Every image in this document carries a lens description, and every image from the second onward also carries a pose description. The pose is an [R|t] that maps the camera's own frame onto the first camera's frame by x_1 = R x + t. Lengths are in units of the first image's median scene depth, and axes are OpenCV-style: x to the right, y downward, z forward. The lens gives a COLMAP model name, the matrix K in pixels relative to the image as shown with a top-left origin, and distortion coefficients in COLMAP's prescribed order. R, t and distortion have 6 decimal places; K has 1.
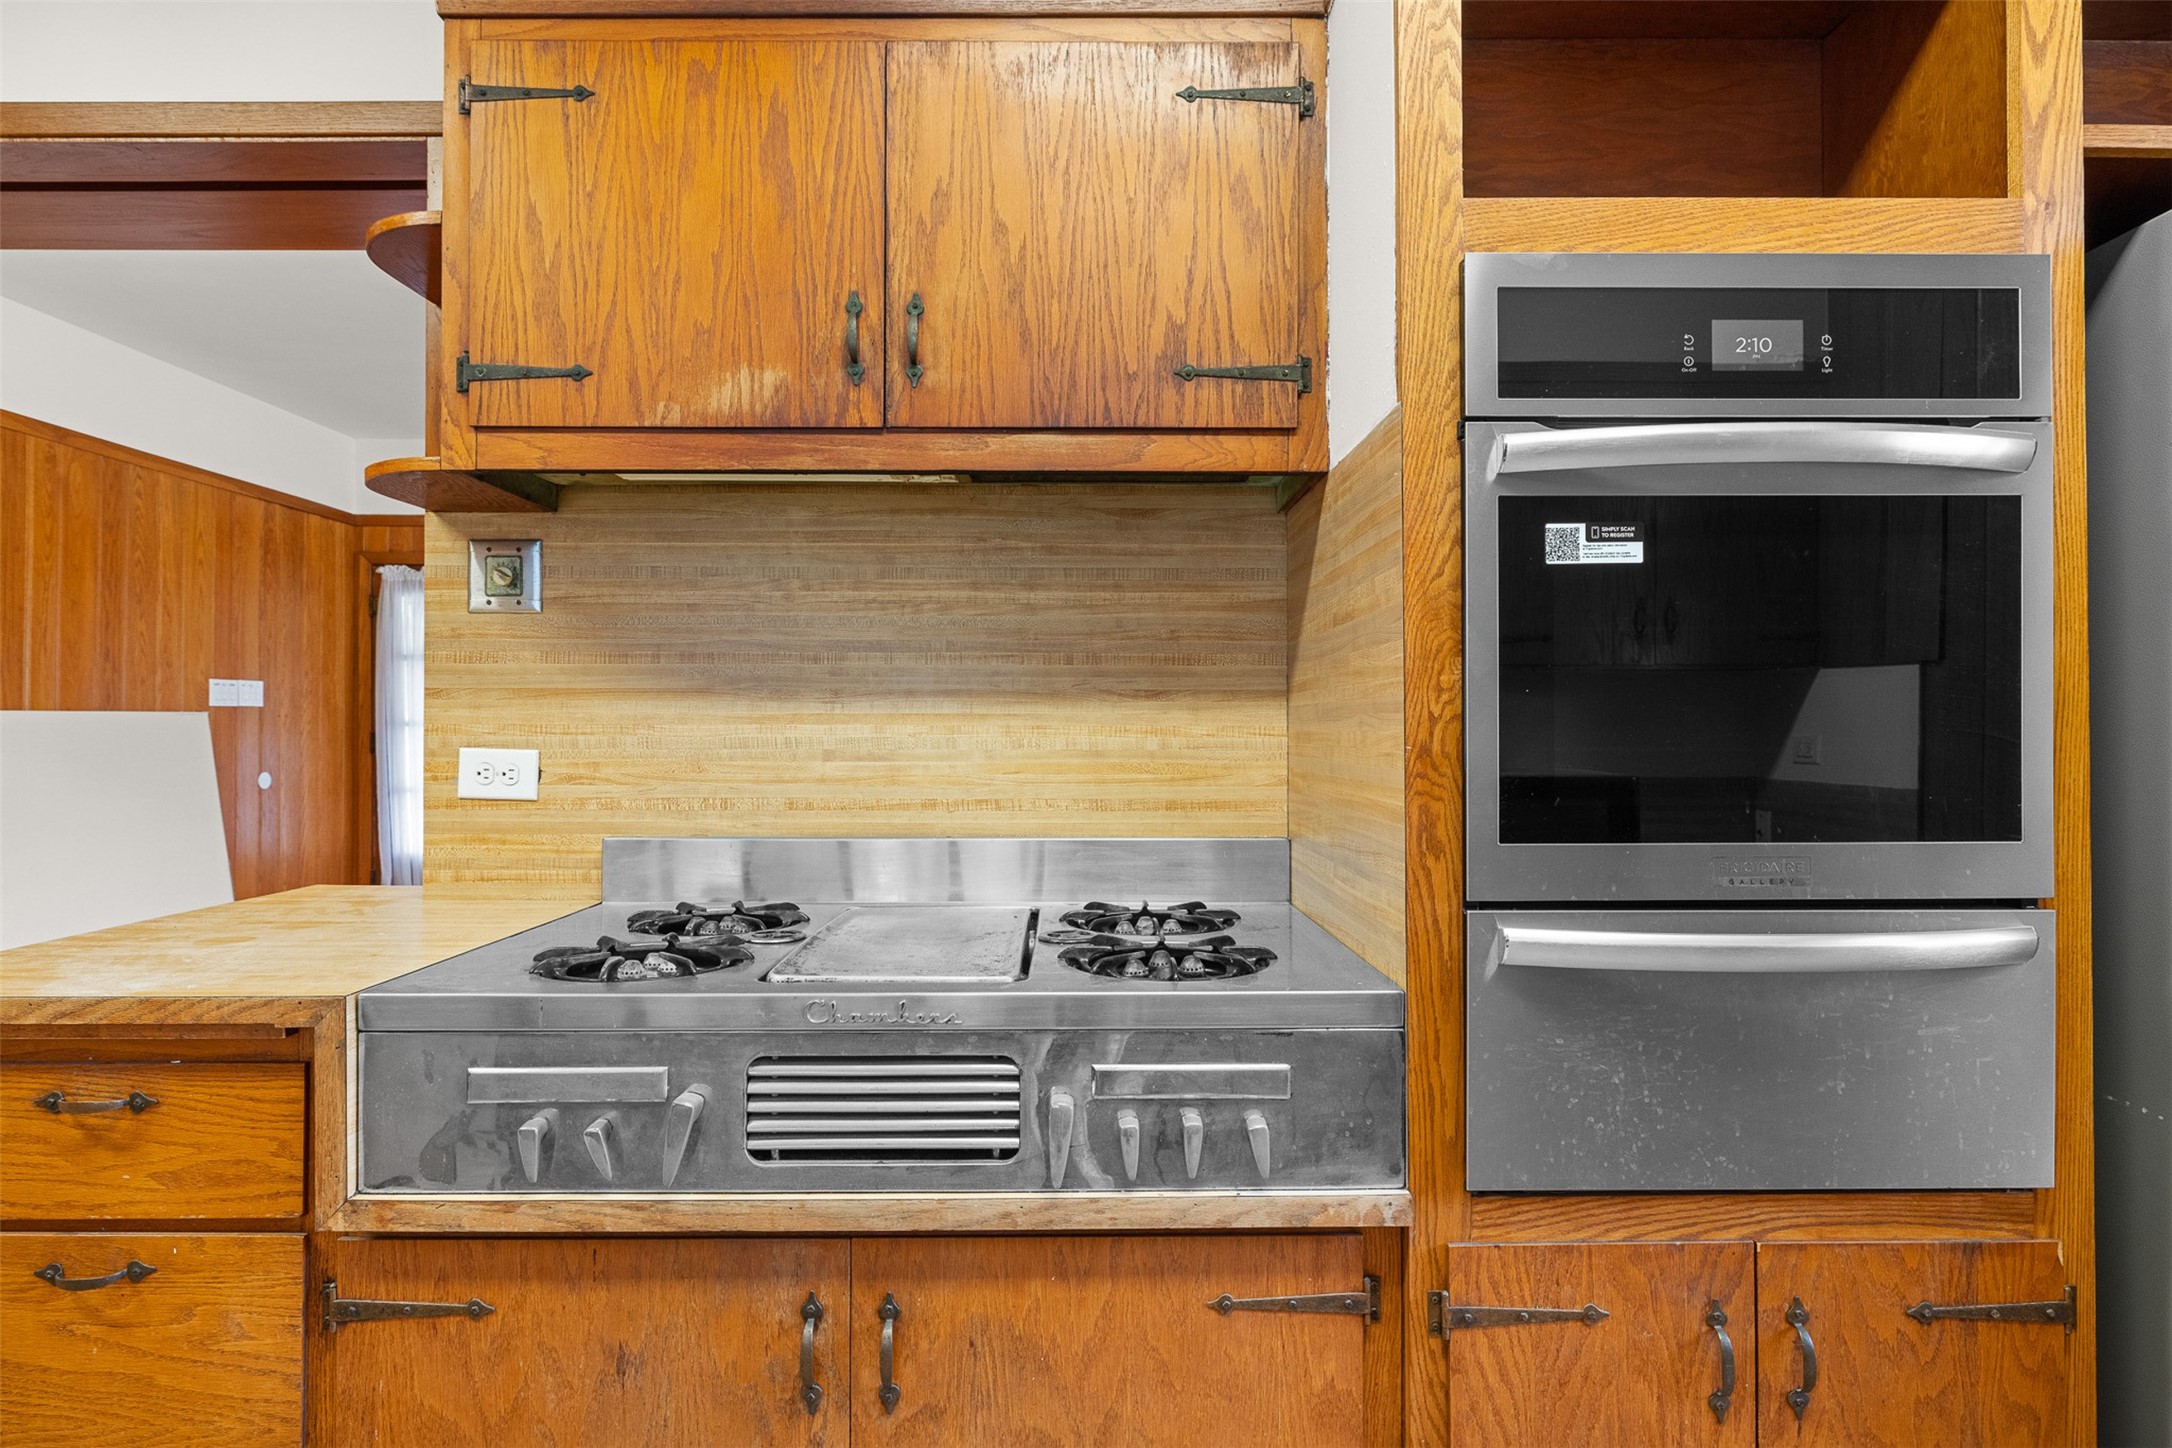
lens RADIAL K [[1157.9, 0, 1086.0], [0, 1157.9, 724.0], [0, 0, 1]] dist [-0.001461, -0.000288]
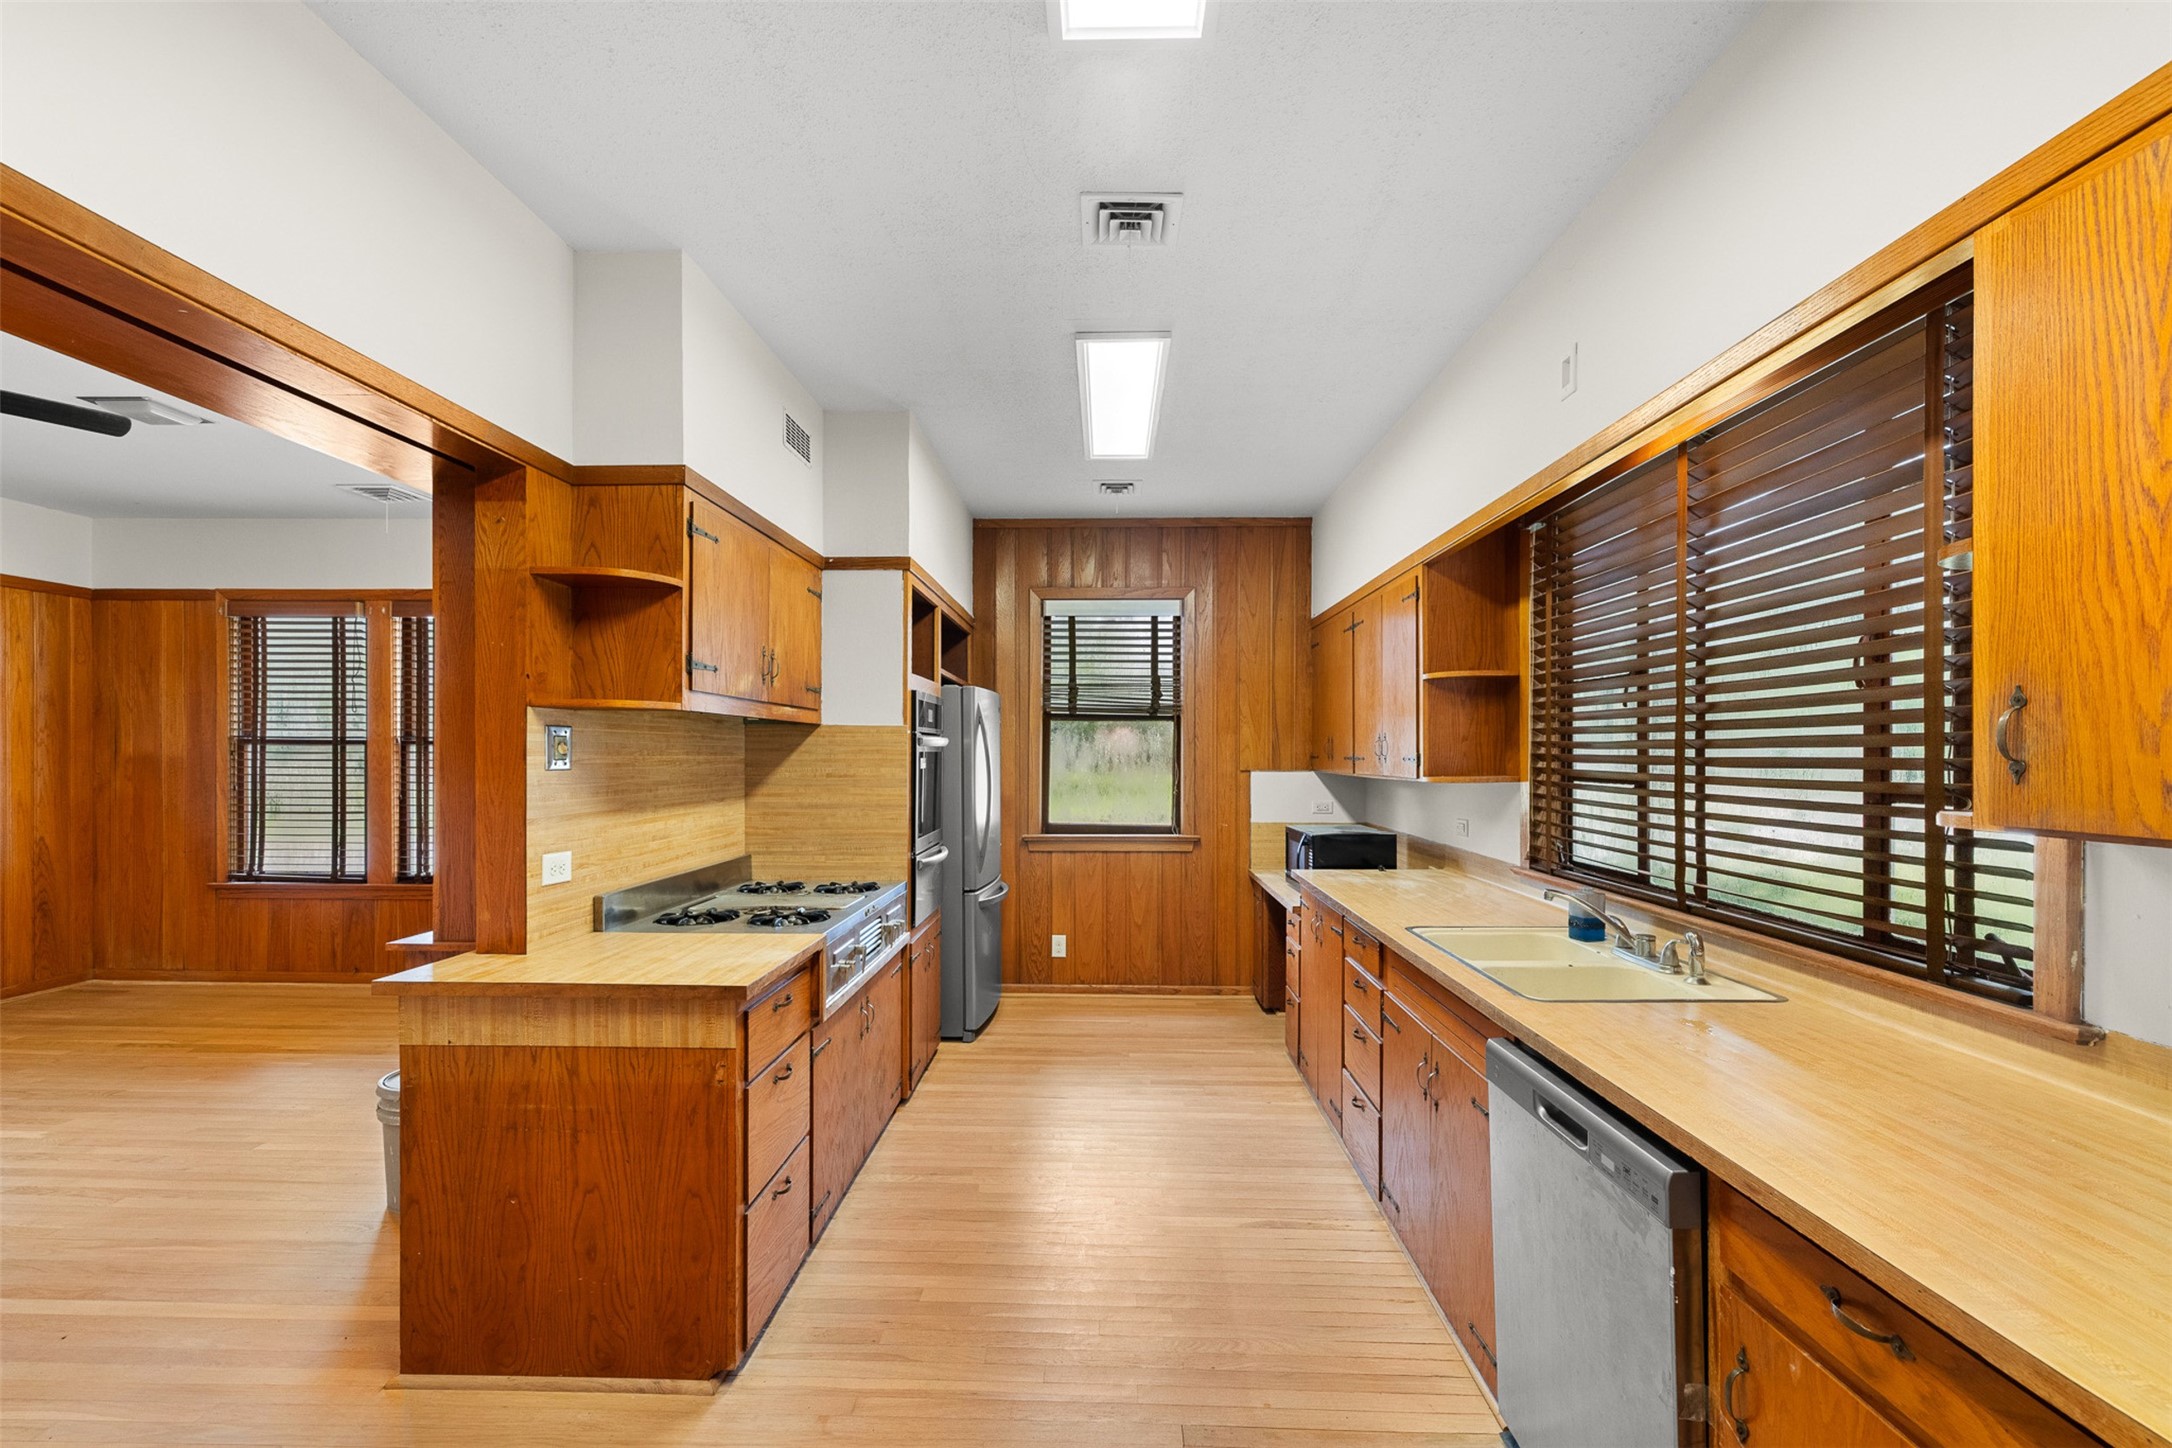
lens RADIAL K [[931.3, 0, 1078.2], [0, 931.3, 753.4], [0, 0, 1]] dist [-0.001064, 0.000816]
pose [[0.036093, -0.000438, 0.999348, -1.800976], [-0.007210, 0.999974, 0.000699, -0.126199], [-0.999322, -0.007230, 0.036089, 0.211960]]
